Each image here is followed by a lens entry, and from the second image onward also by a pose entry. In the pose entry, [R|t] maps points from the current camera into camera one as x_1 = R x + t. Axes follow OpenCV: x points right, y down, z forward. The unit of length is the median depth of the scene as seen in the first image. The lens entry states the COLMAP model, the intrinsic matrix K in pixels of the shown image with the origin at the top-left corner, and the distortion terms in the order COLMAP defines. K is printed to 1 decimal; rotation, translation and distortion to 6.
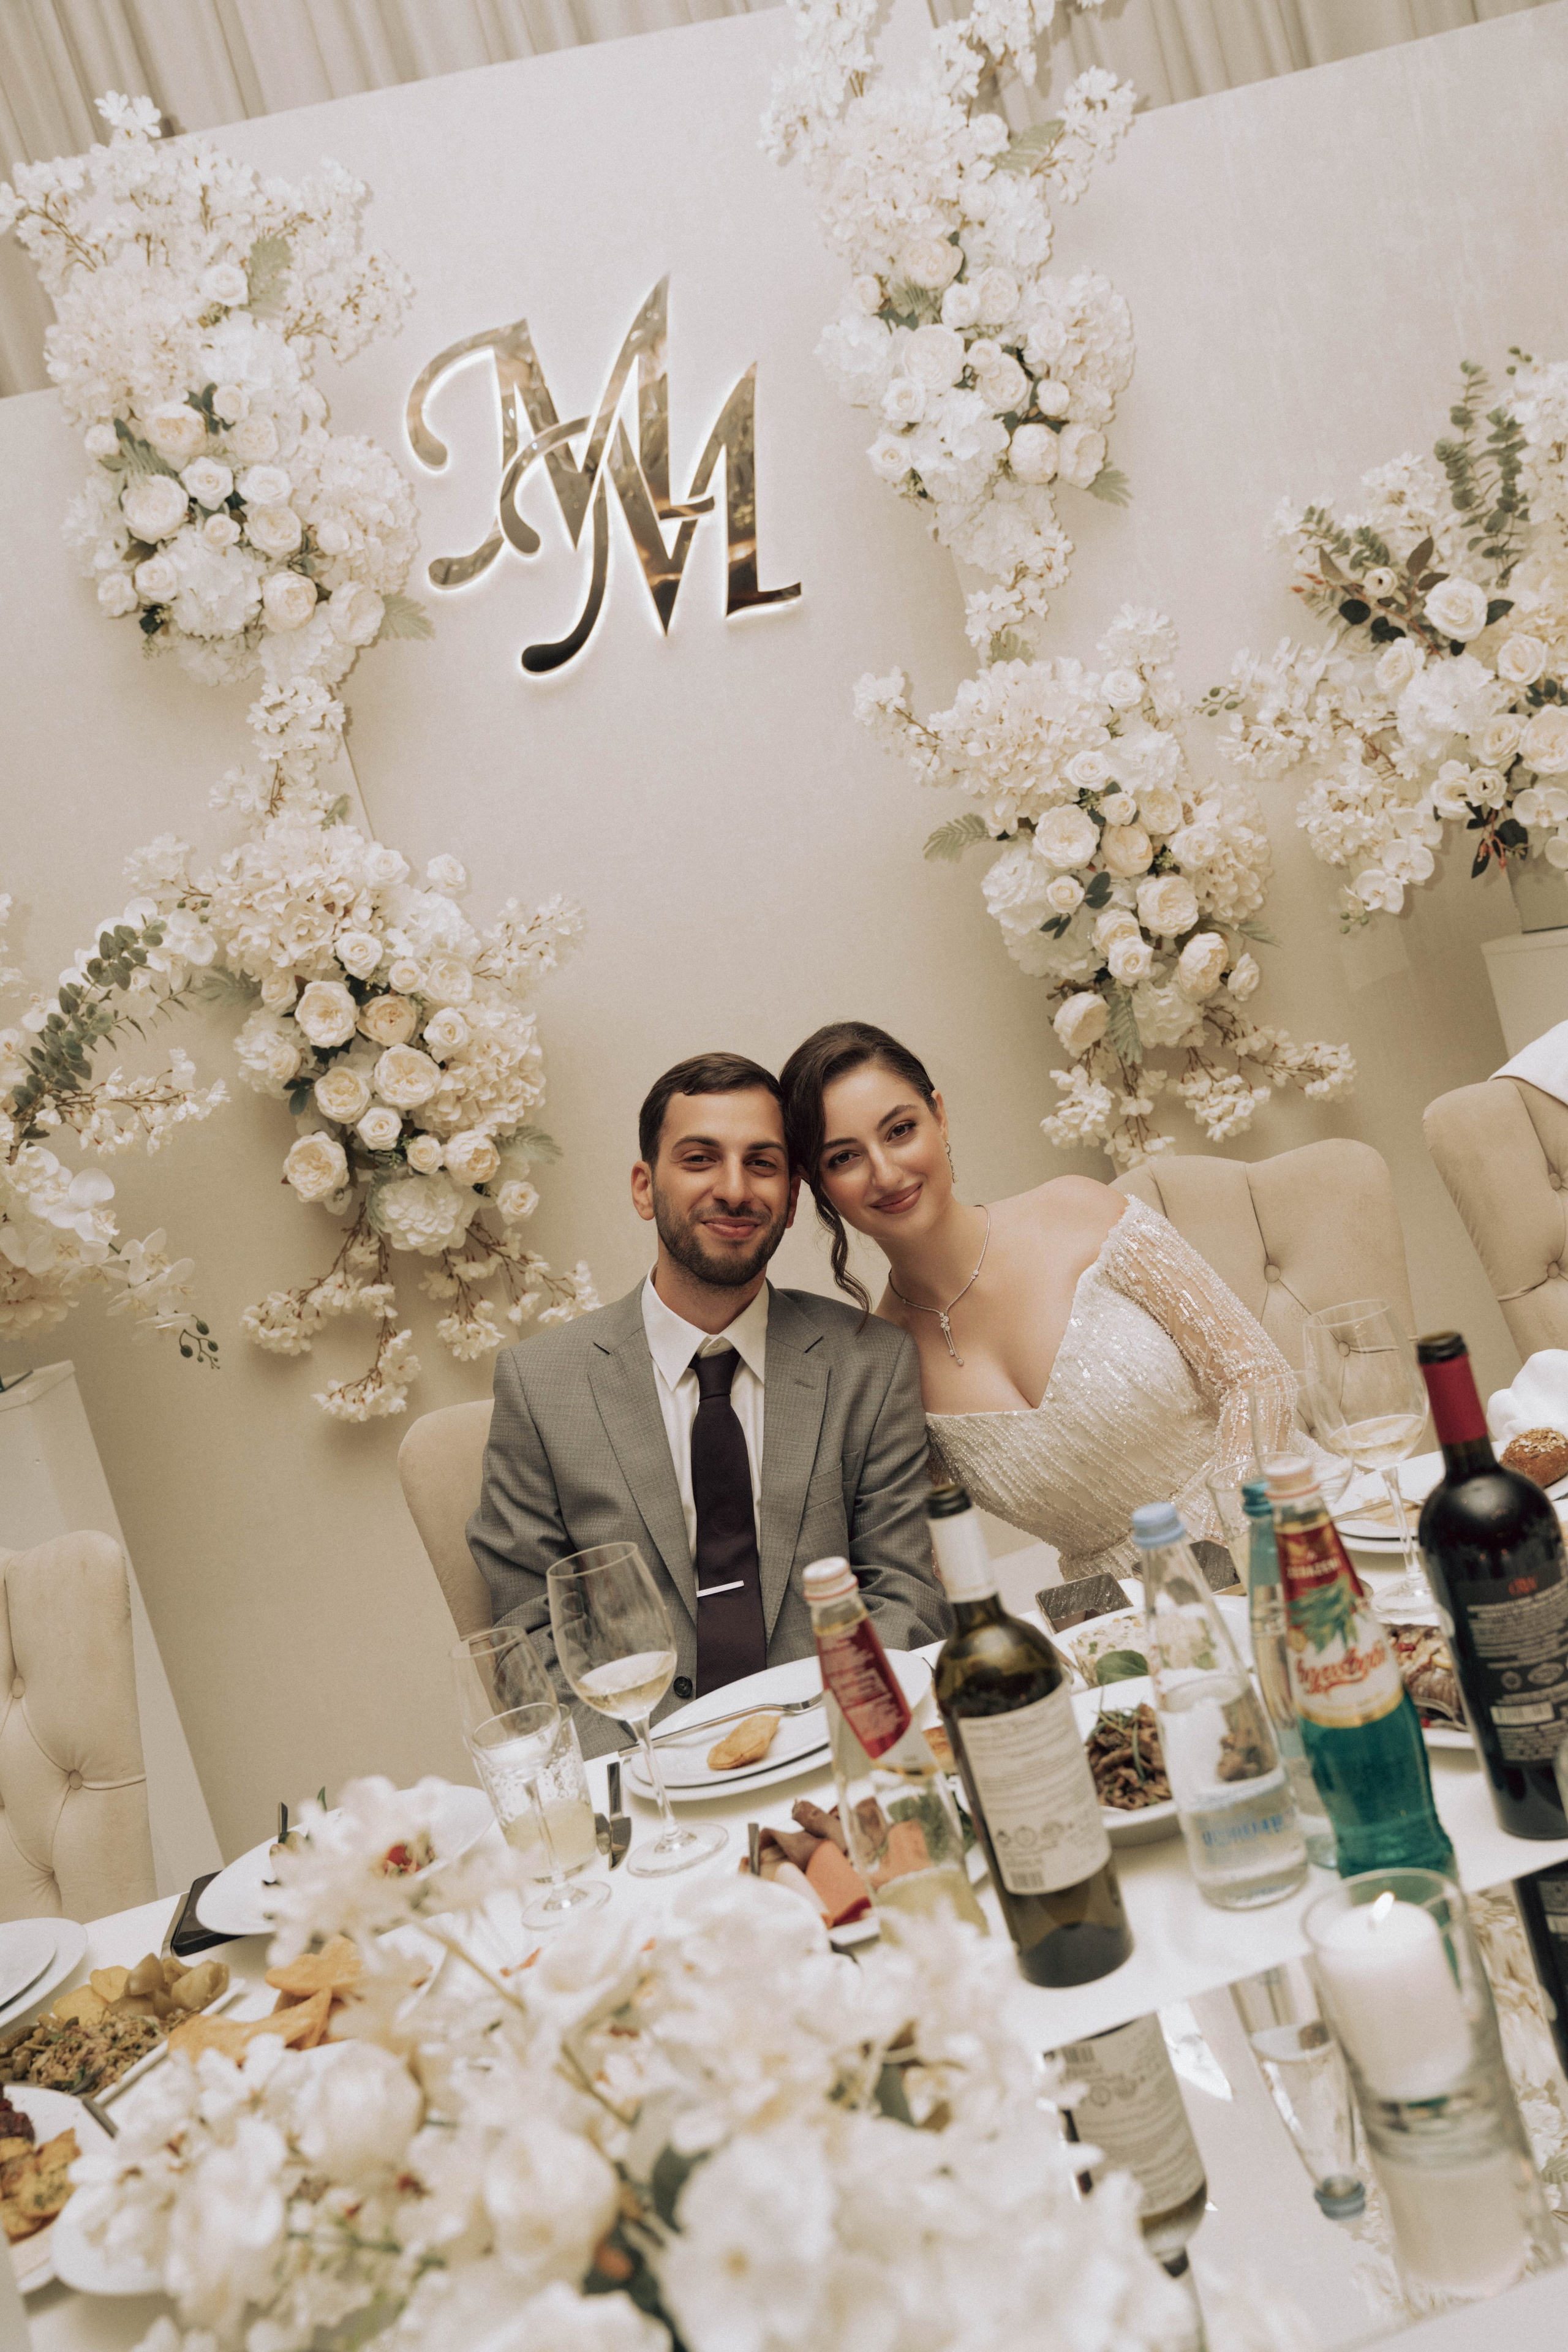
lens RADIAL K [[2189.4, 0, 786.8], [0, 2189.4, 1173.5], [0, 0, 1]] dist [-0.058787, 0.182686]
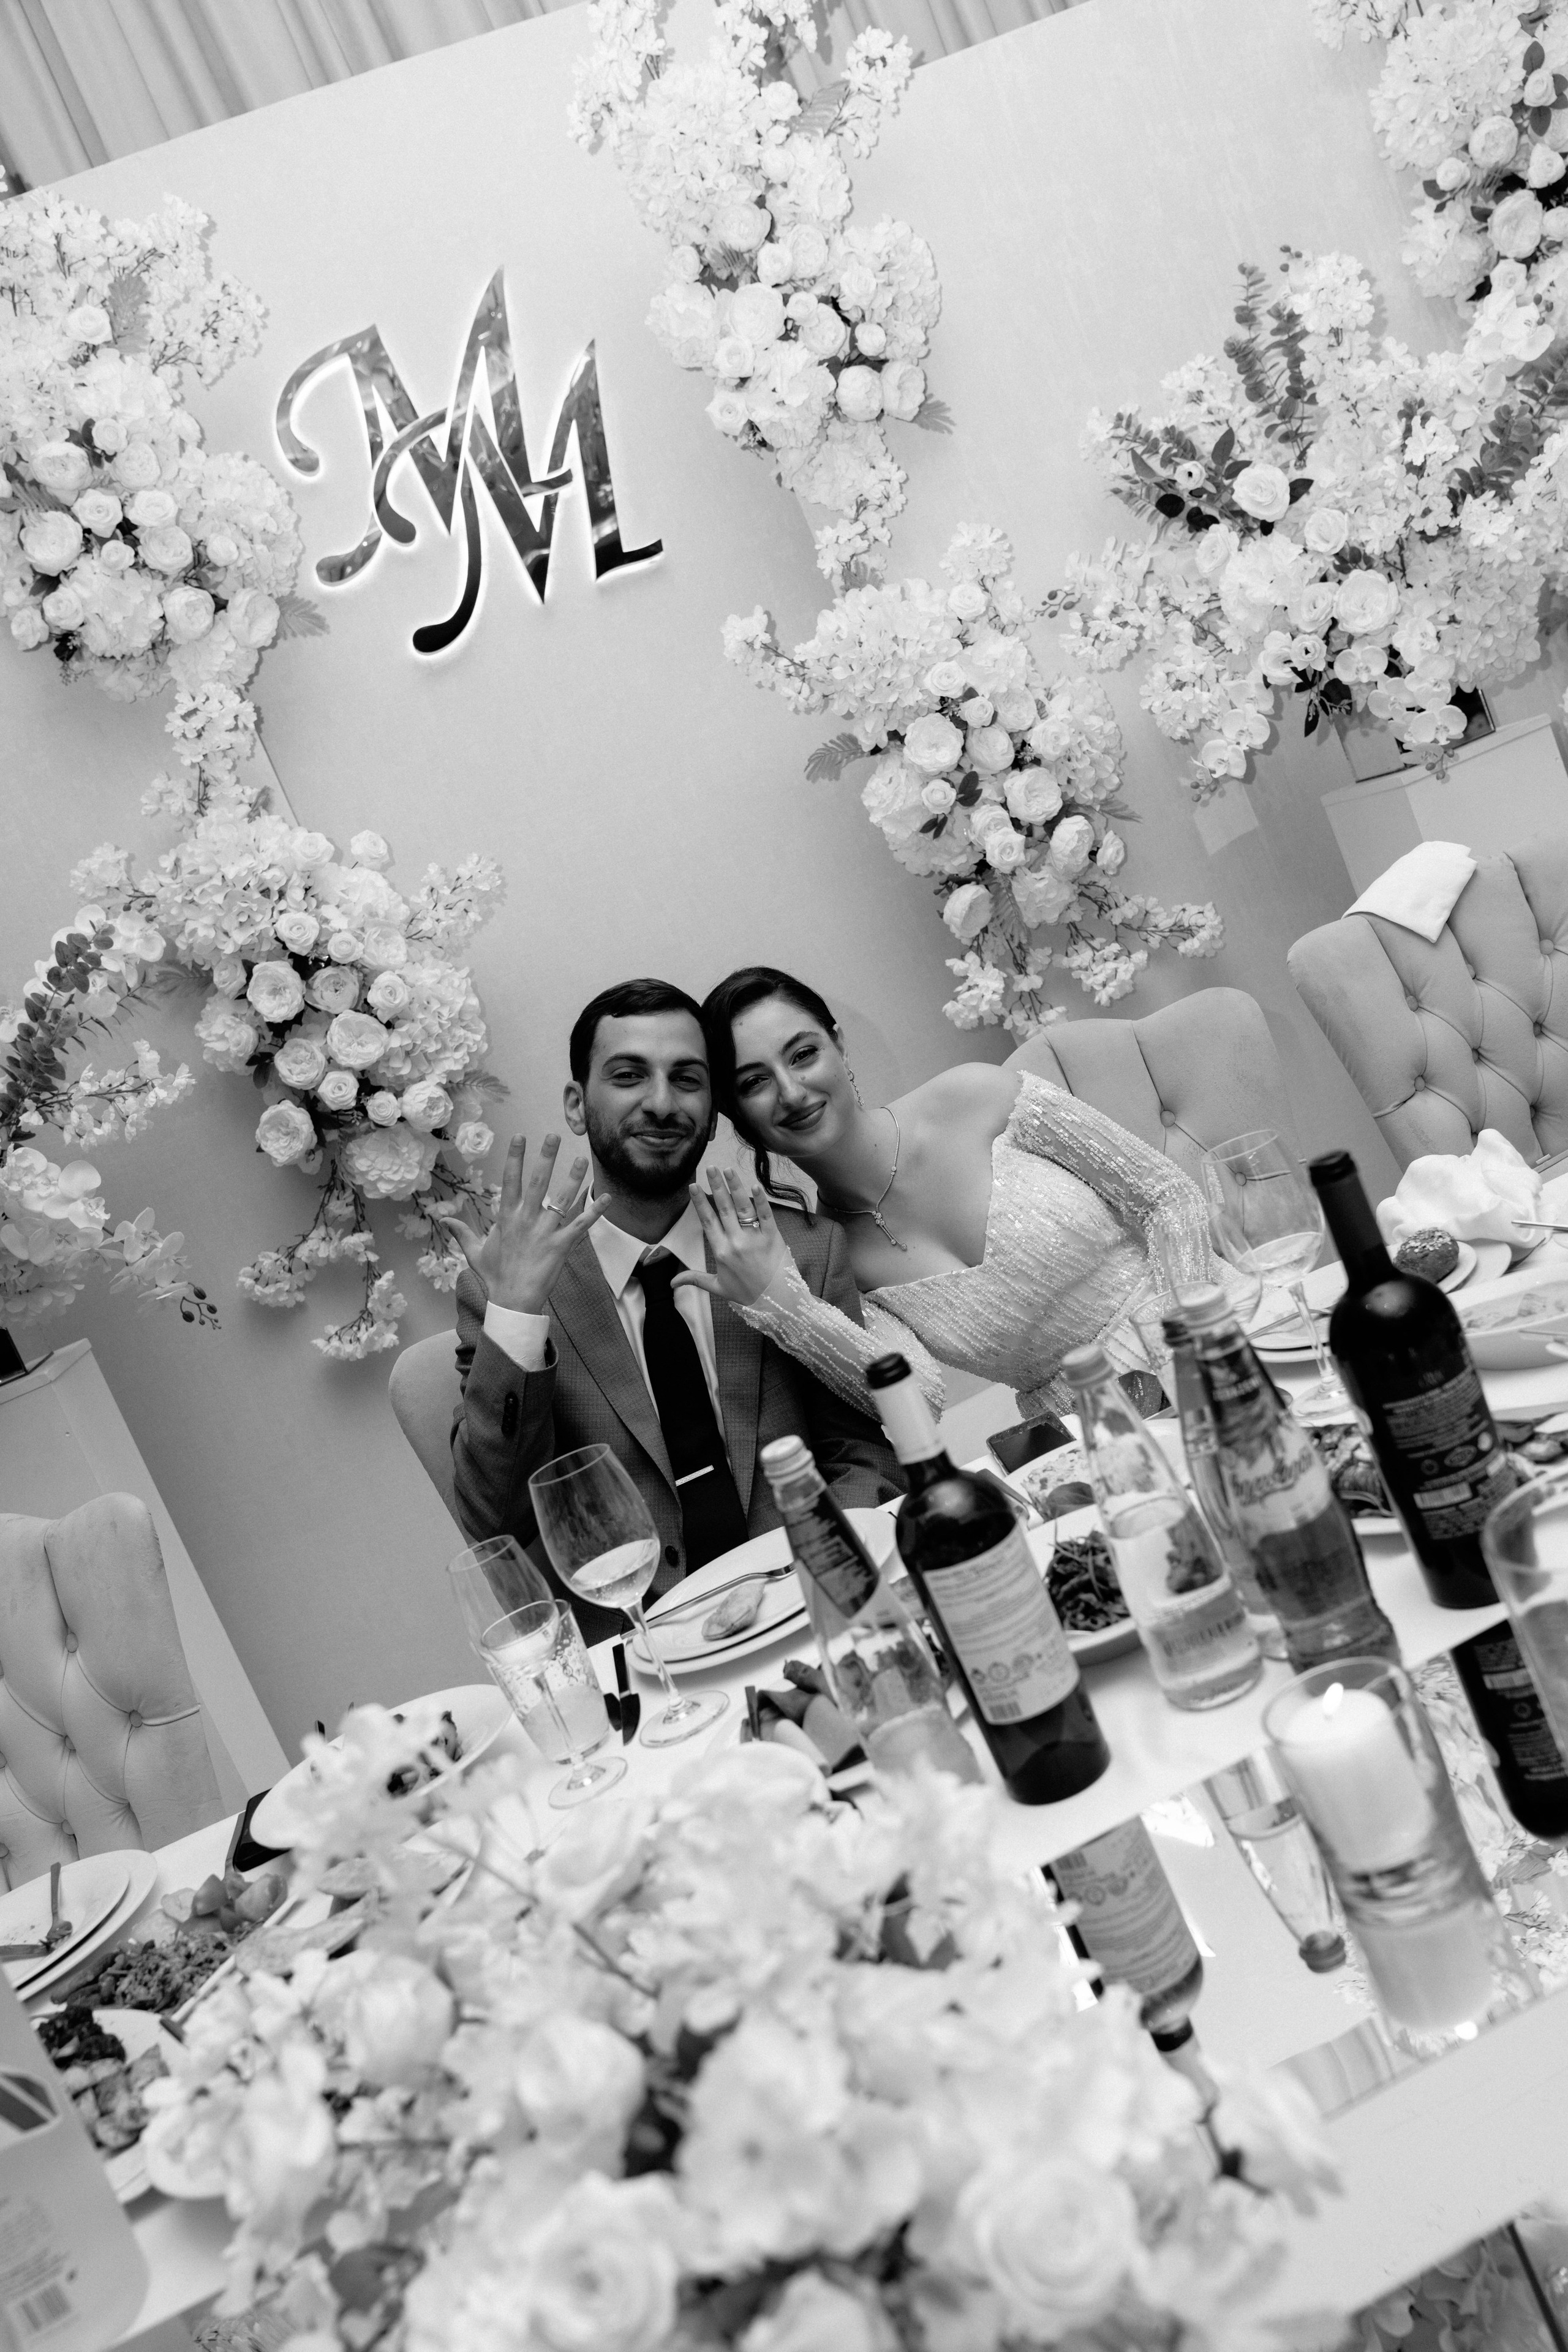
lens RADIAL K [[1978.7, 0, 784.0], [0, 1978.7, 1176.0], [0, 0, 1]] dist [-0.091409, 0.148429]
pose [[0.991565, -0.127423, 0.023716, 0.004024], [0.126141, 0.990781, 0.049404, 0.001089], [-0.029793, -0.045996, 0.998497, 0.016252]]
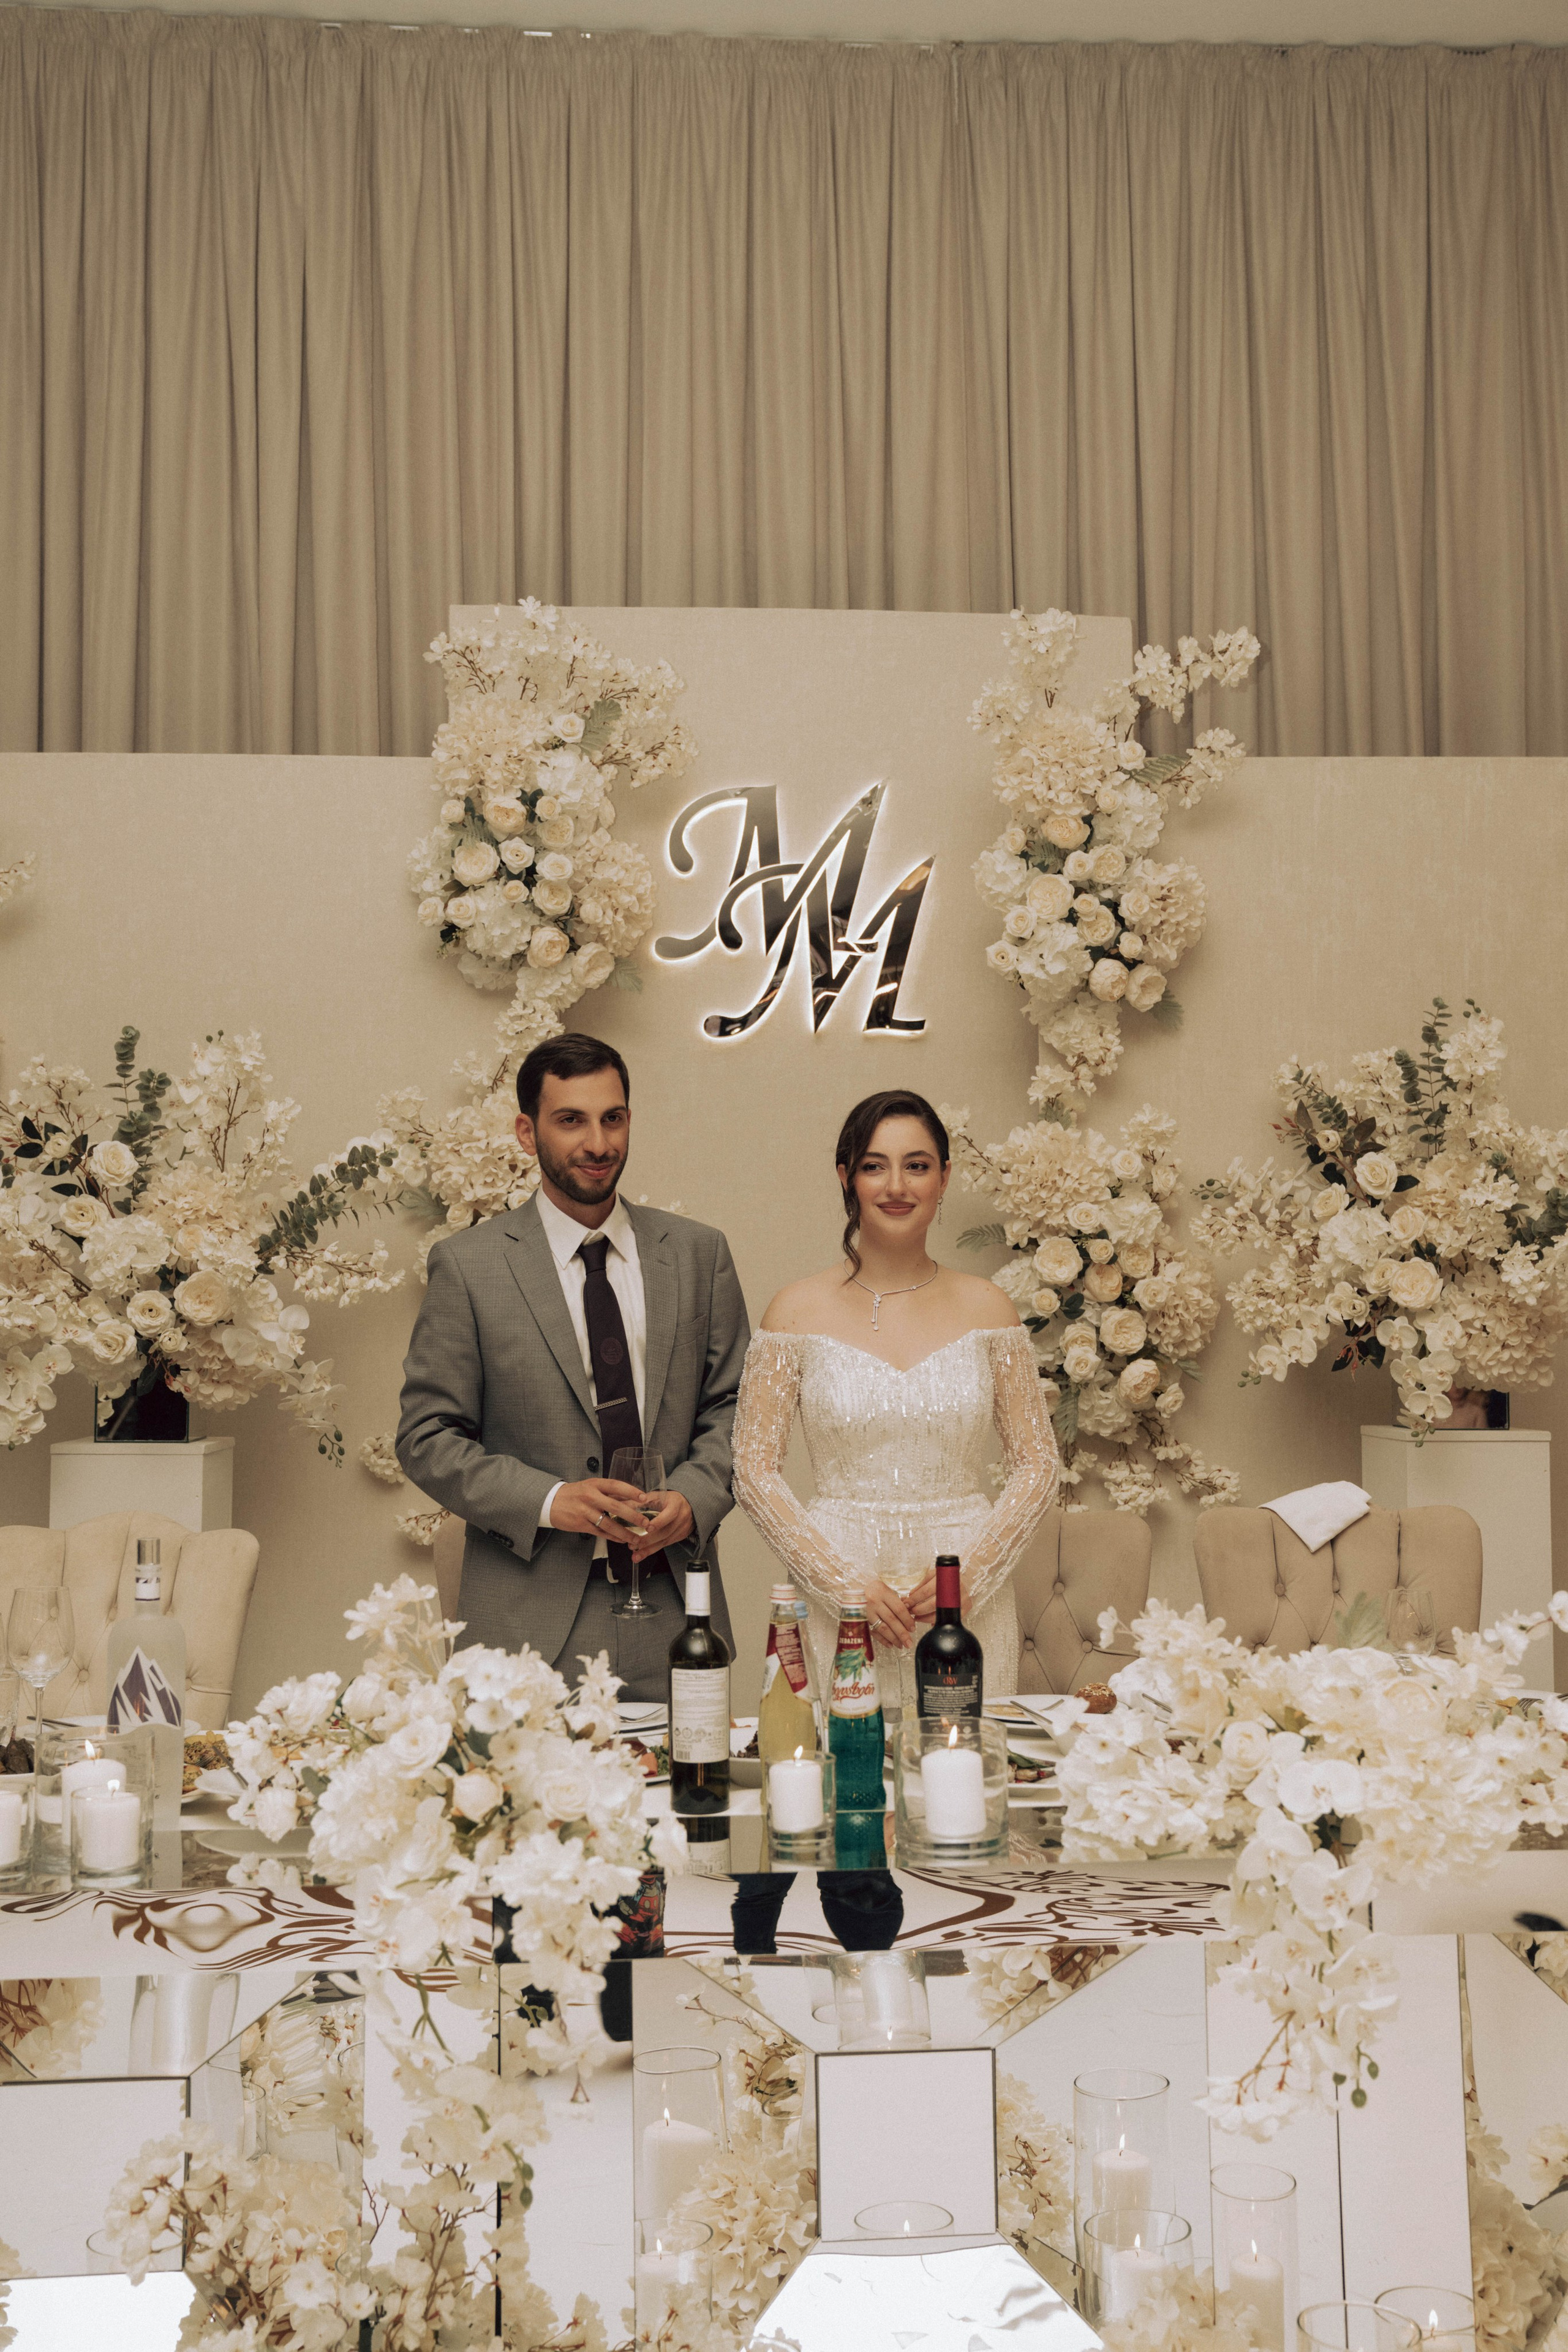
lens RADIAL K [[2187.7, 0, 784.0], [0, 2187.7, 1176.0], [0, 0, 1]] dist [-0.009815, -0.001829]
pose [[0.961511, 0.261239, -0.085153, 0.070979], [-0.270558, 0.954205, -0.127638, 0.011726], [0.047909, 0.145764, 0.988159, -0.340522]]
